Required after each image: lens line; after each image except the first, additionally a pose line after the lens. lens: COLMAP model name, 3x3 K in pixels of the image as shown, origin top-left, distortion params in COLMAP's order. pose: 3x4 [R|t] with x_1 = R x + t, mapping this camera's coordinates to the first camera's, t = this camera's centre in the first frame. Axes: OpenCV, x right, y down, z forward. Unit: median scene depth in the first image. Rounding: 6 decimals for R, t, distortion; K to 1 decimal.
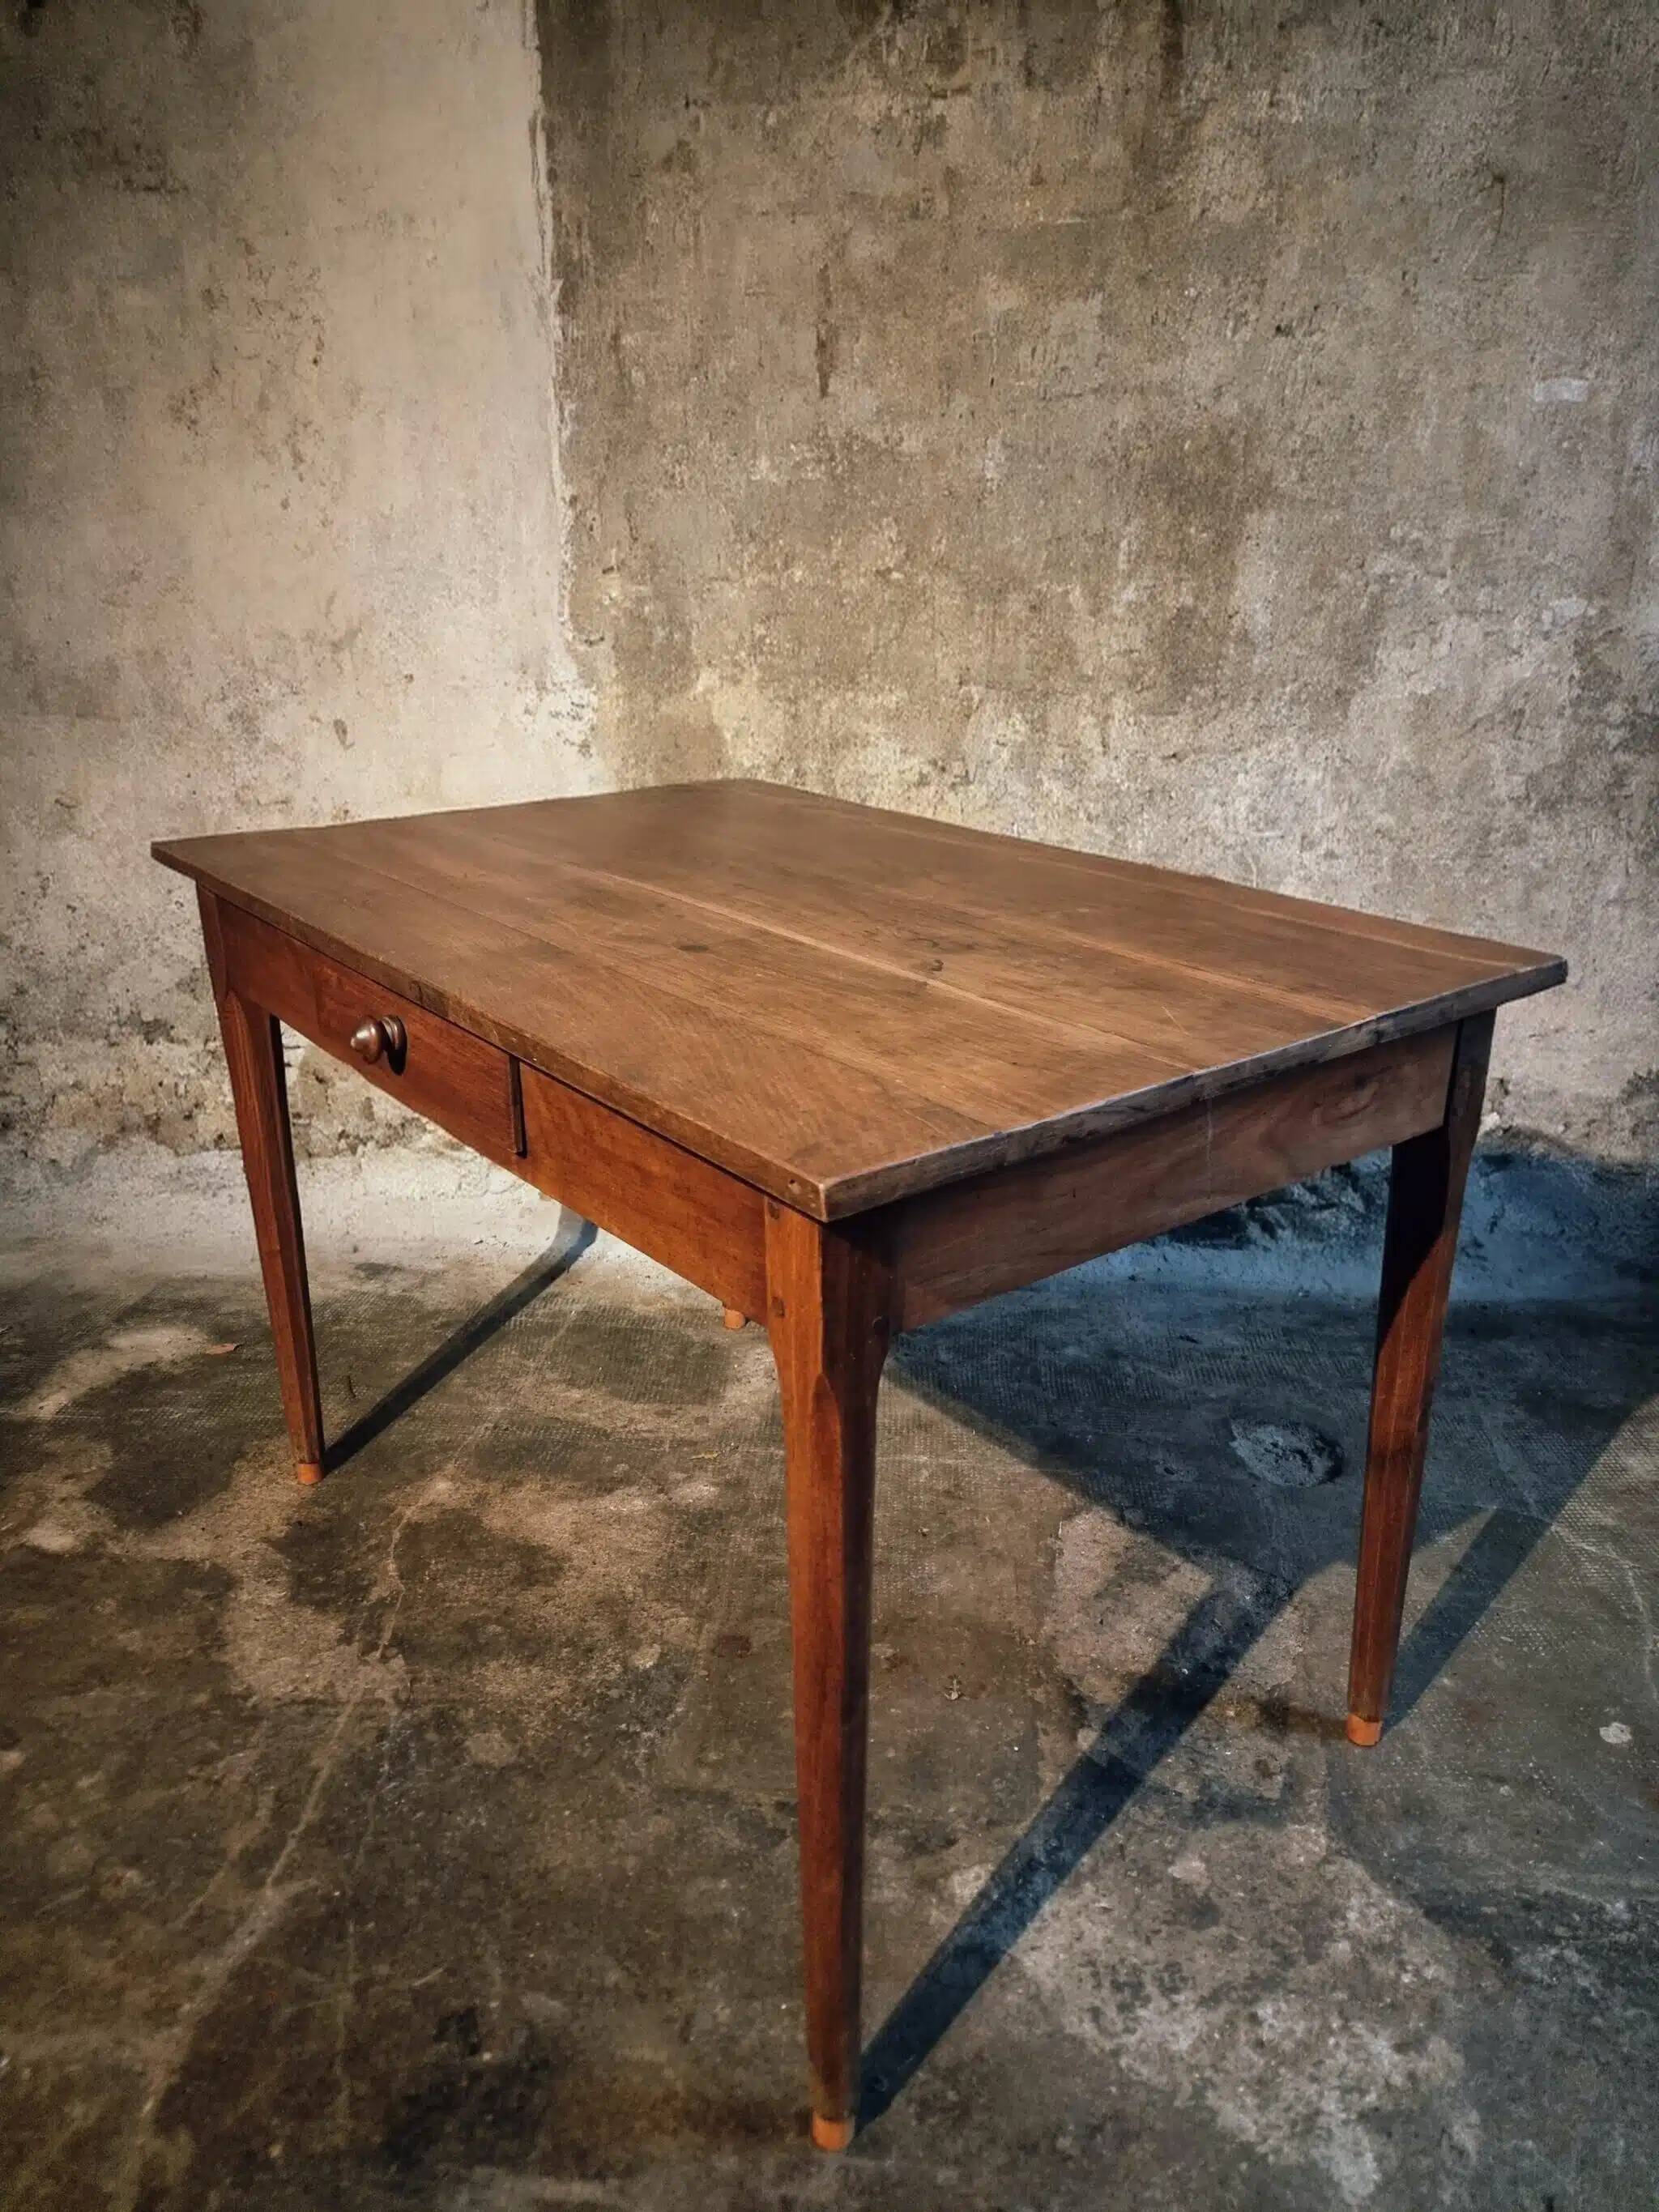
lens RADIAL K [[1515.8, 0, 808.8], [0, 1515.8, 1128.6], [0, 0, 1]] dist [0.068793, -0.053619]
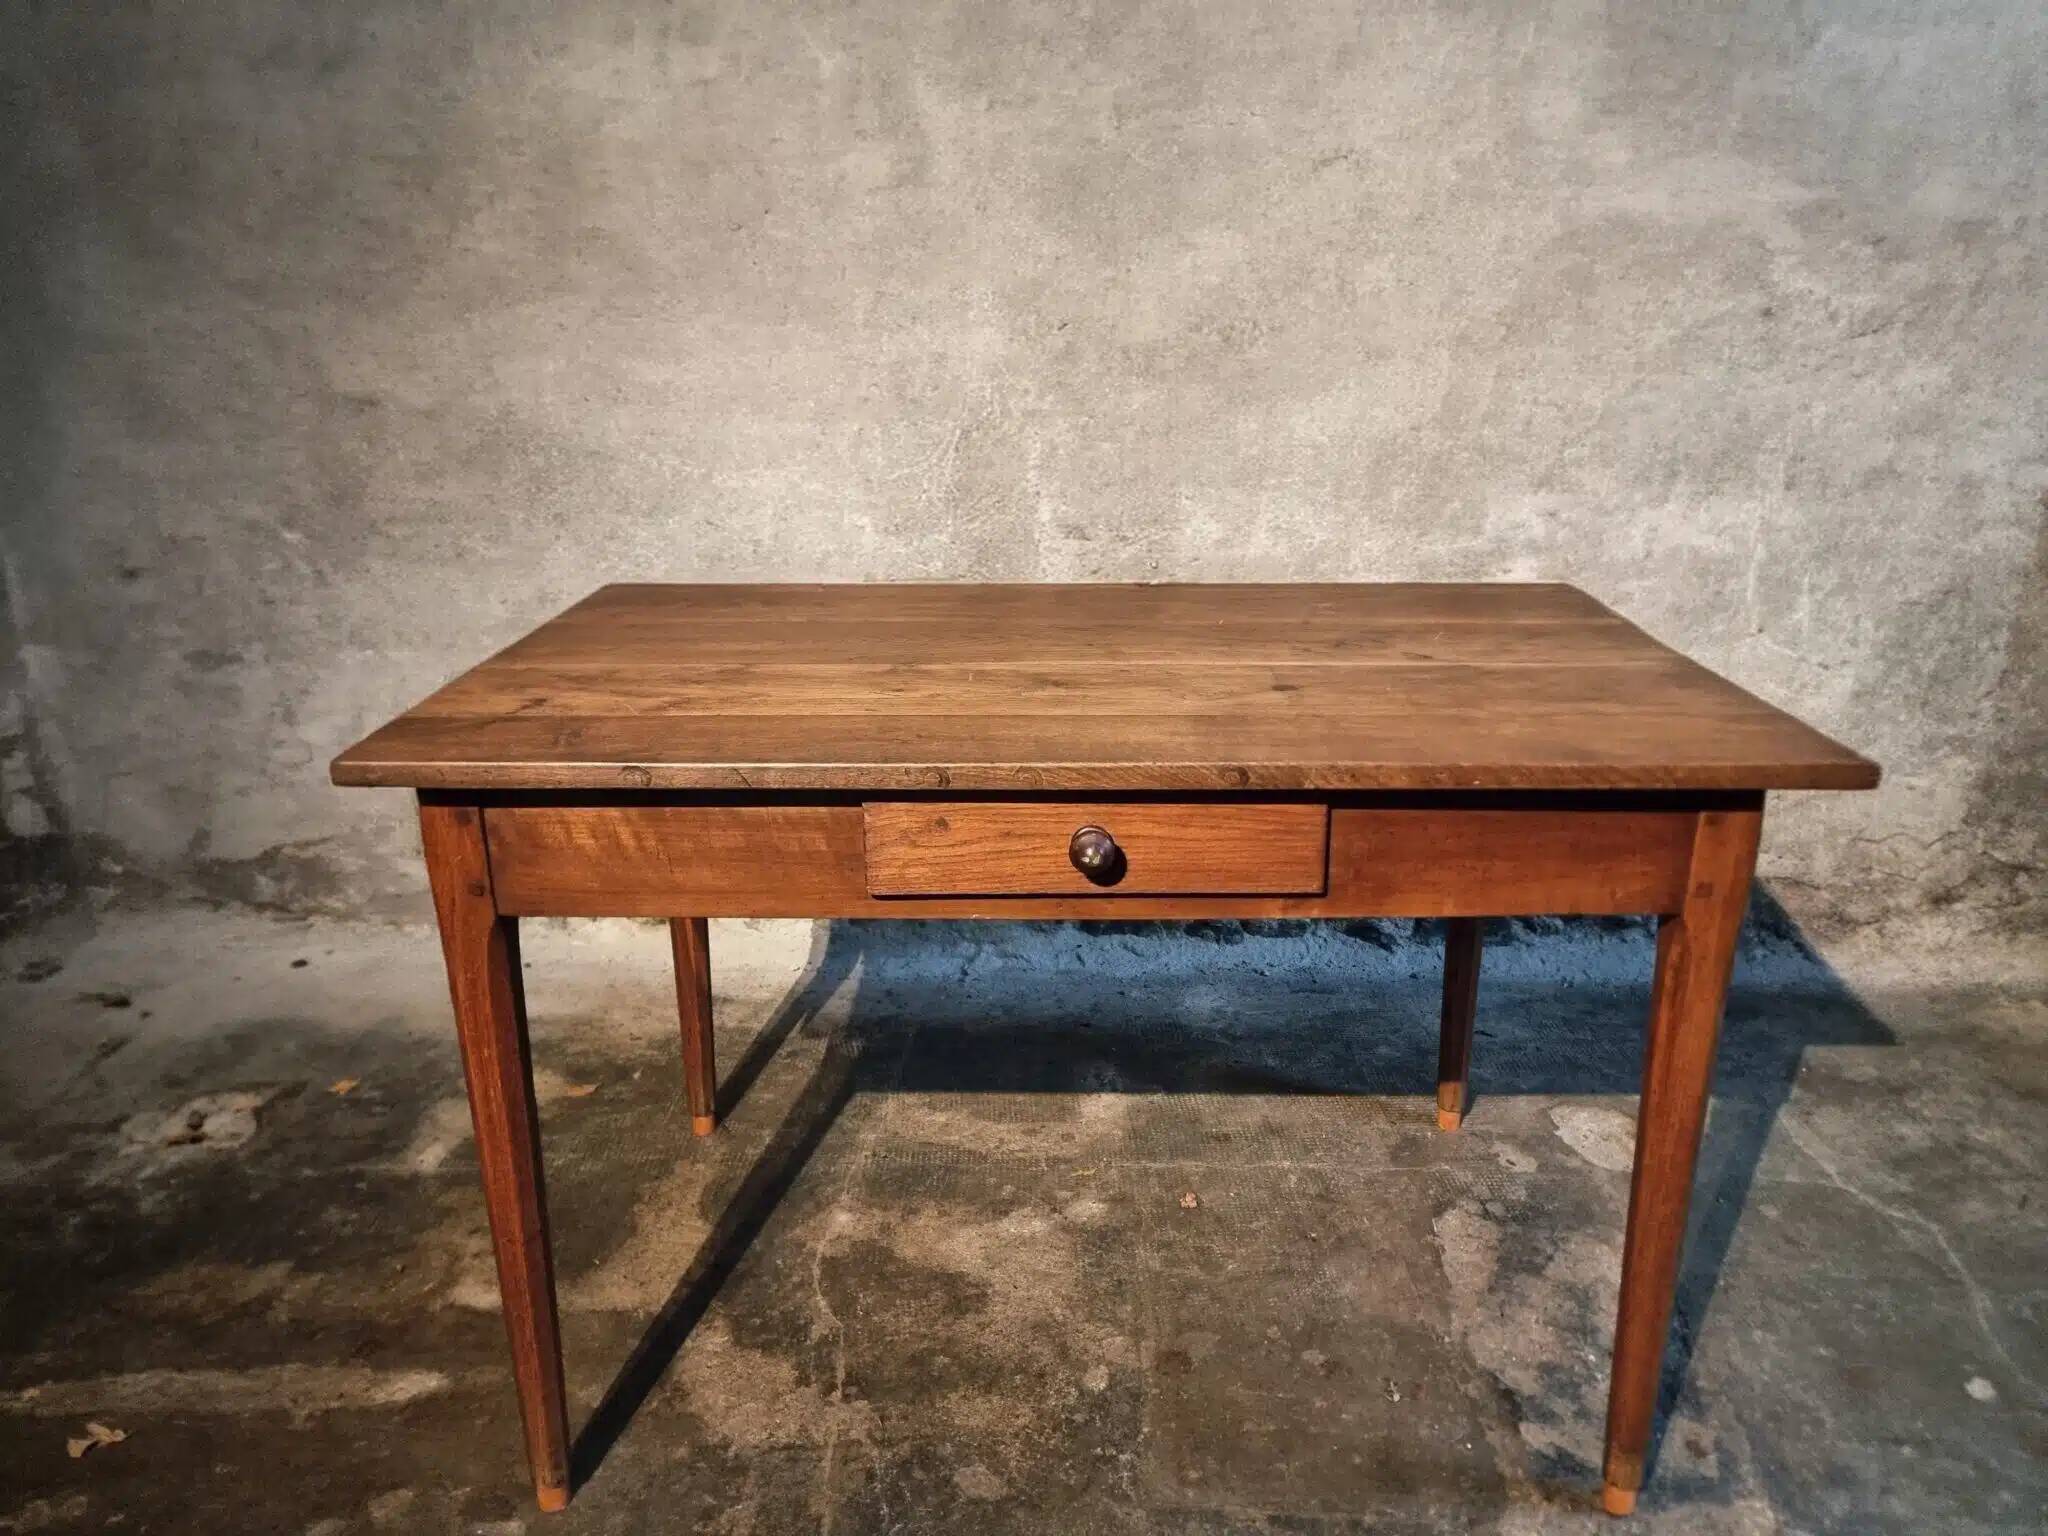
lens RADIAL K [[1403.3, 0, 1025.0], [0, 1403.3, 776.9], [0, 0, 1]] dist [0.068793, -0.053619]
pose [[0.995087, -0.034911, 0.092649, -0.249848], [0.037007, 0.999094, -0.020997, -0.055505], [-0.091833, 0.024323, 0.995477, 0.018796]]
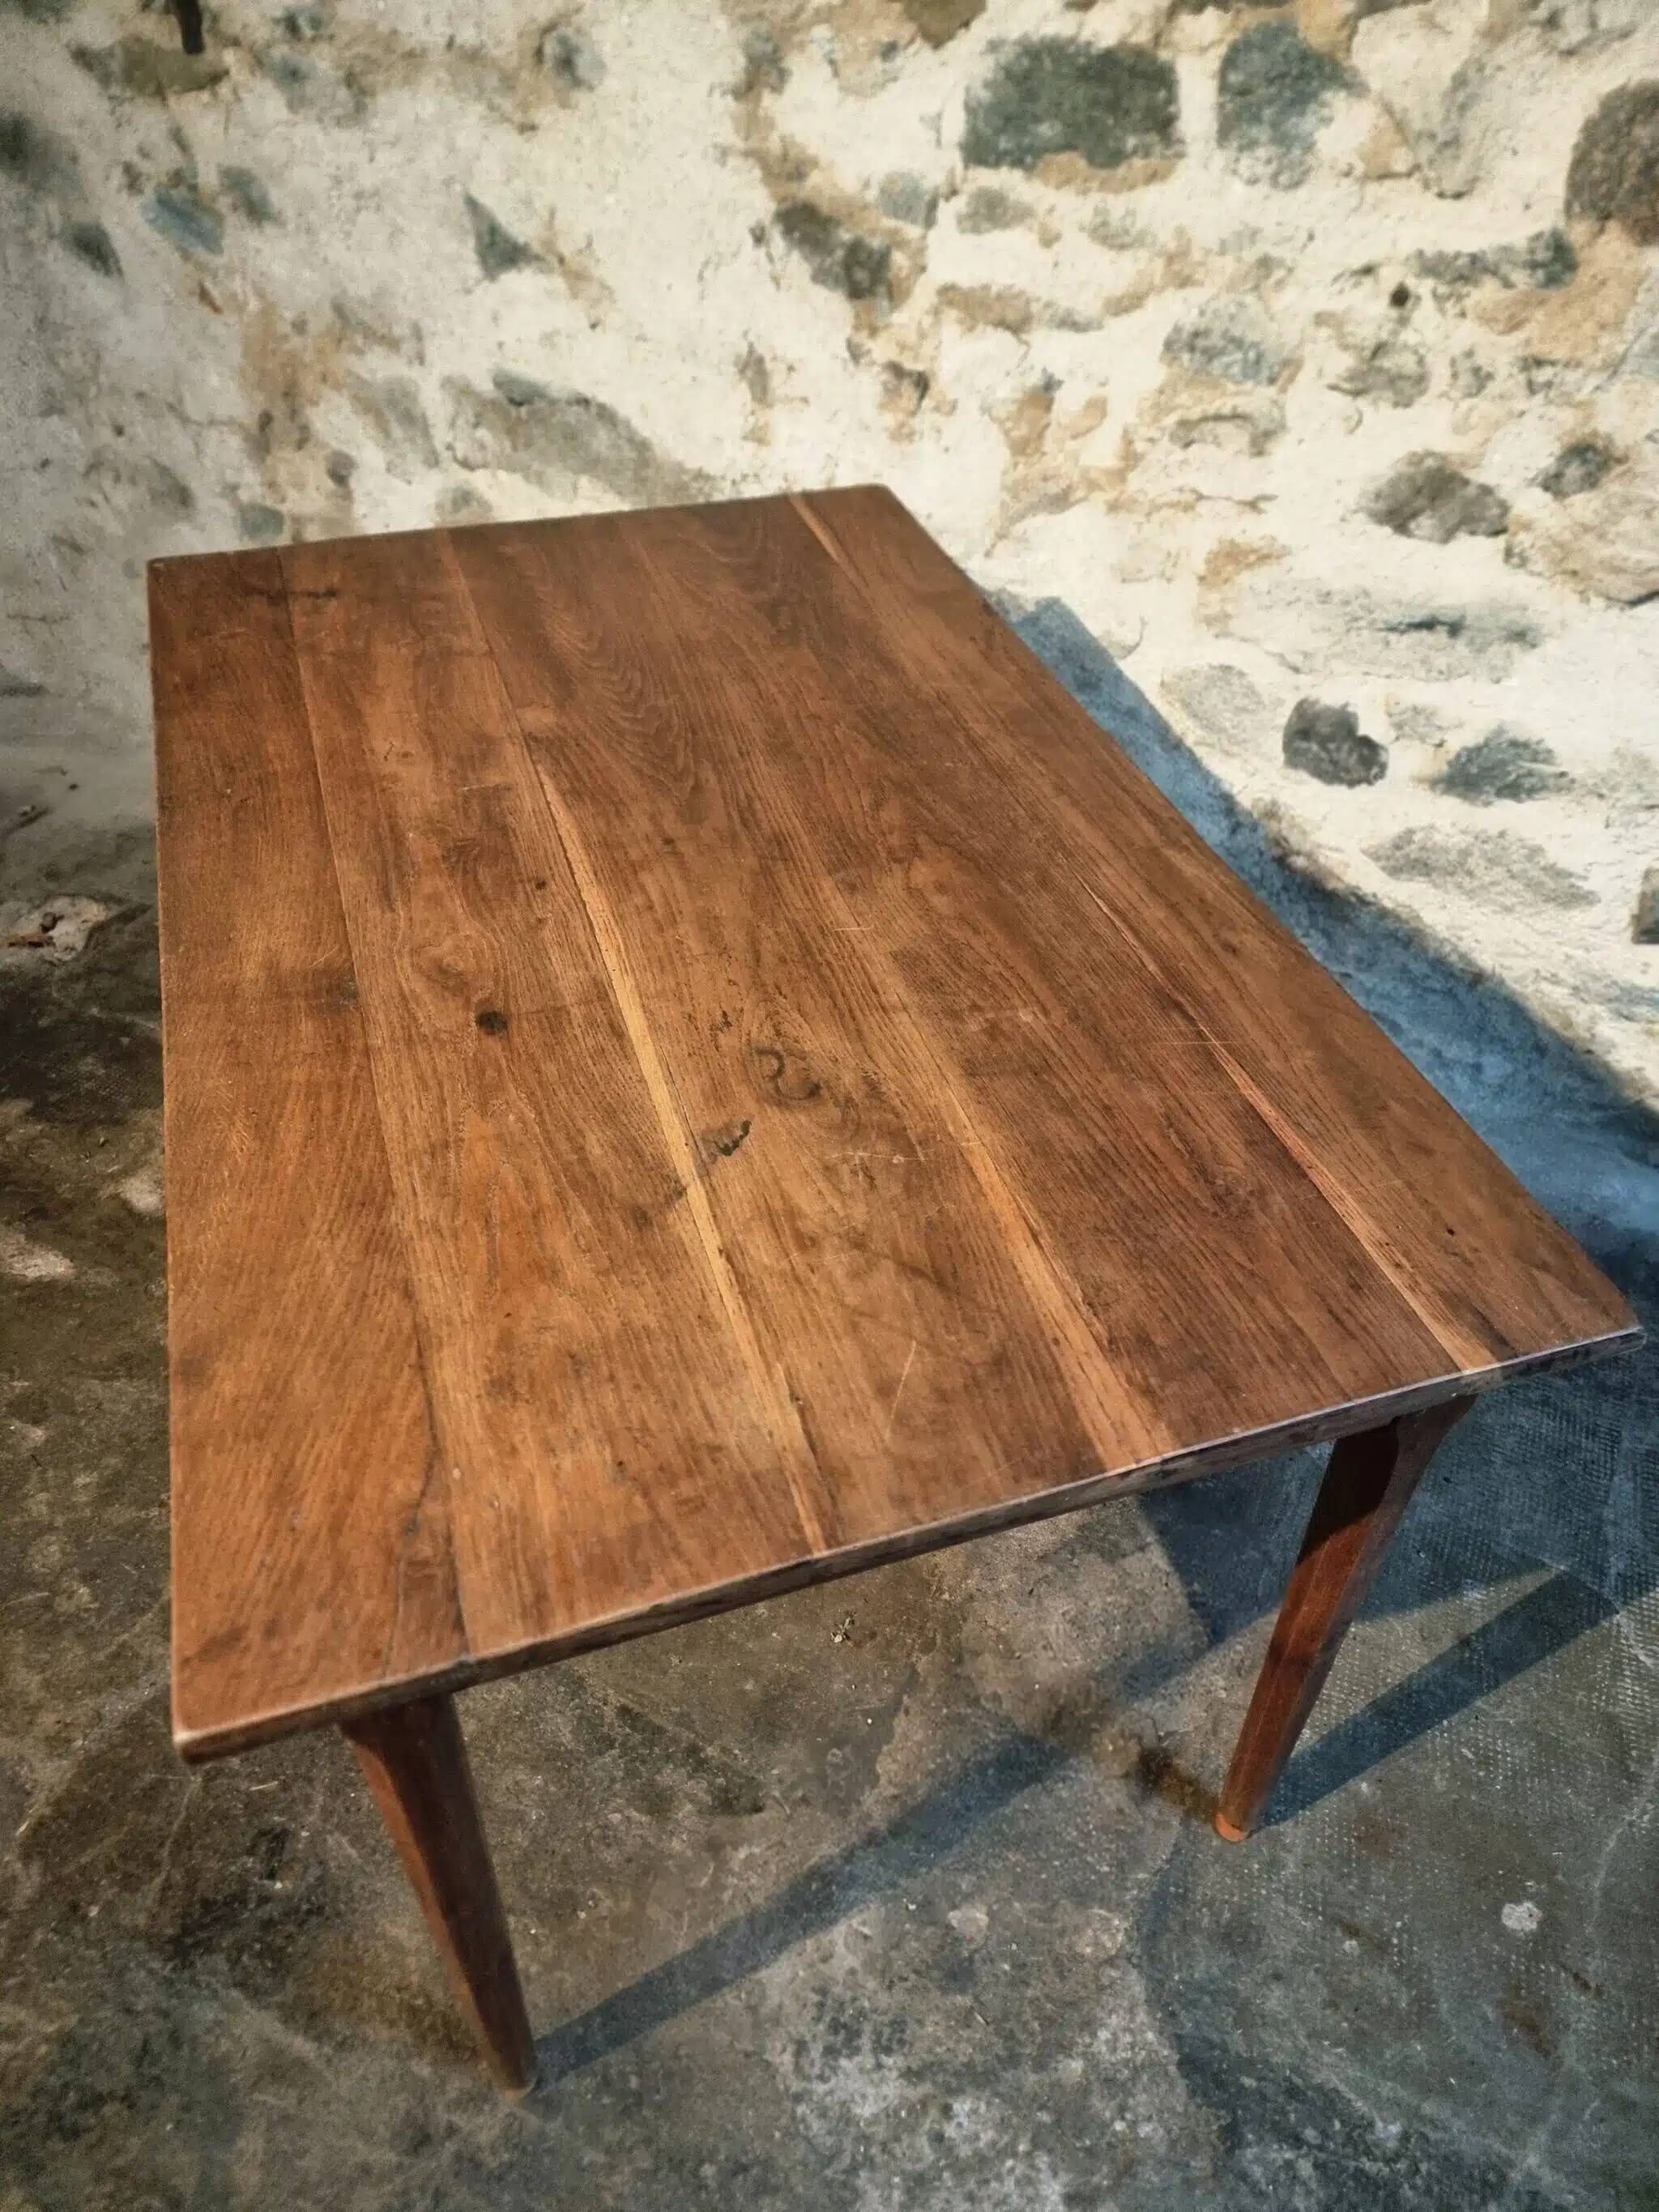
lens RADIAL K [[1515.8, 0, 805.8], [0, 1515.8, 1102.6], [0, 0, 1]] dist [0.068793, -0.053619]
pose [[0.944463, 0.234967, -0.229741, 0.228079], [-0.133779, 0.913470, 0.384286, -0.333471], [0.300156, -0.332209, 0.894172, 0.232566]]
